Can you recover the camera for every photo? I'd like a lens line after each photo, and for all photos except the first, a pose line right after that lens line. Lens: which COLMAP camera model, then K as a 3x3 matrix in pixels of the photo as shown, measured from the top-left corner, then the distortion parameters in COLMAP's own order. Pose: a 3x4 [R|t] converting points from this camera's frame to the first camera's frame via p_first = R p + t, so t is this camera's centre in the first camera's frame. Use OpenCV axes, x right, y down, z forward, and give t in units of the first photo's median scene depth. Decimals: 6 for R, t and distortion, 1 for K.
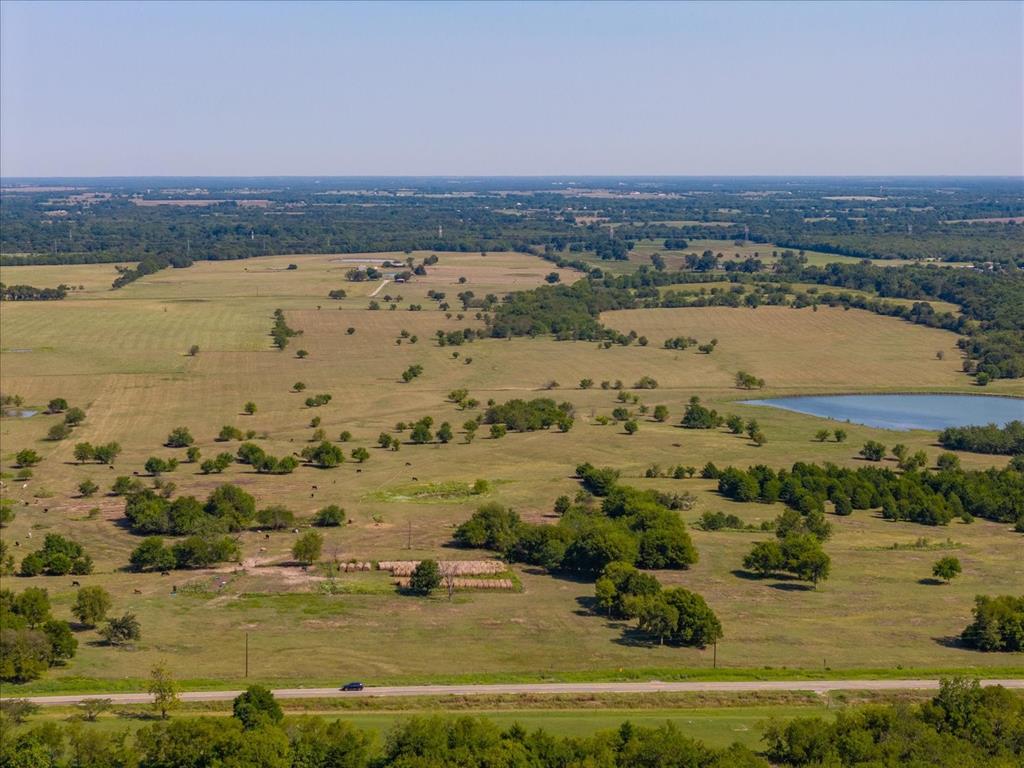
lens RADIAL K [[2011.9, 0, 512.0], [0, 2011.9, 384.0], [0, 0, 1]] dist [-0.006210, -0.056523]
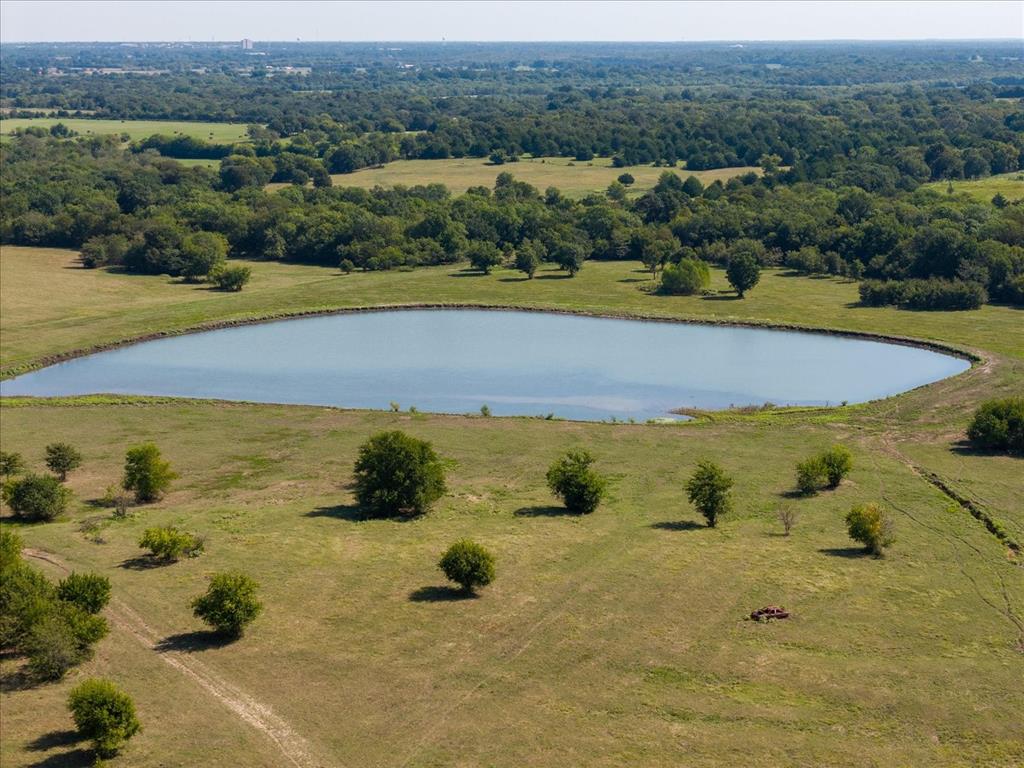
lens RADIAL K [[2011.9, 0, 512.0], [0, 2011.9, 384.0], [0, 0, 1]] dist [-0.006210, -0.056523]
pose [[0.645839, -0.127367, 0.752775, -0.100128], [0.079065, 0.991843, 0.099983, -0.021203], [-0.759369, -0.005054, 0.650641, 0.650729]]
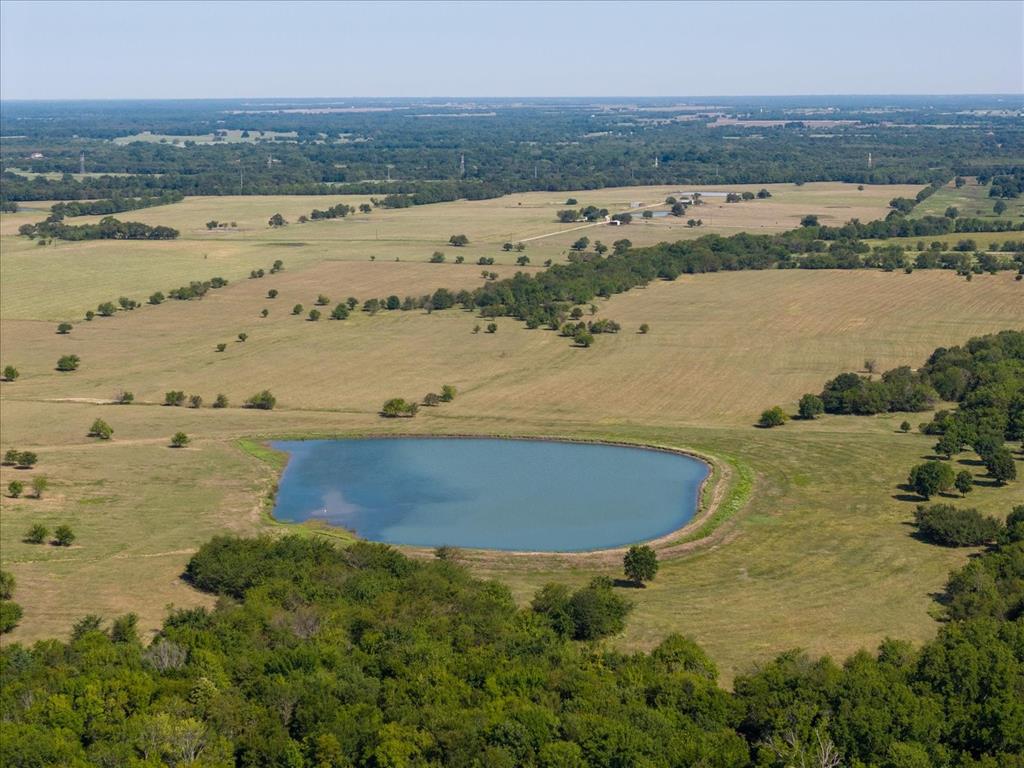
lens RADIAL K [[2011.9, 0, 512.0], [0, 2011.9, 384.0], [0, 0, 1]] dist [-0.006210, -0.056523]
pose [[0.935939, 0.047319, -0.348968, 0.397005], [-0.033221, 0.998376, 0.046278, -0.042030], [0.350591, -0.031720, 0.935991, 0.381223]]
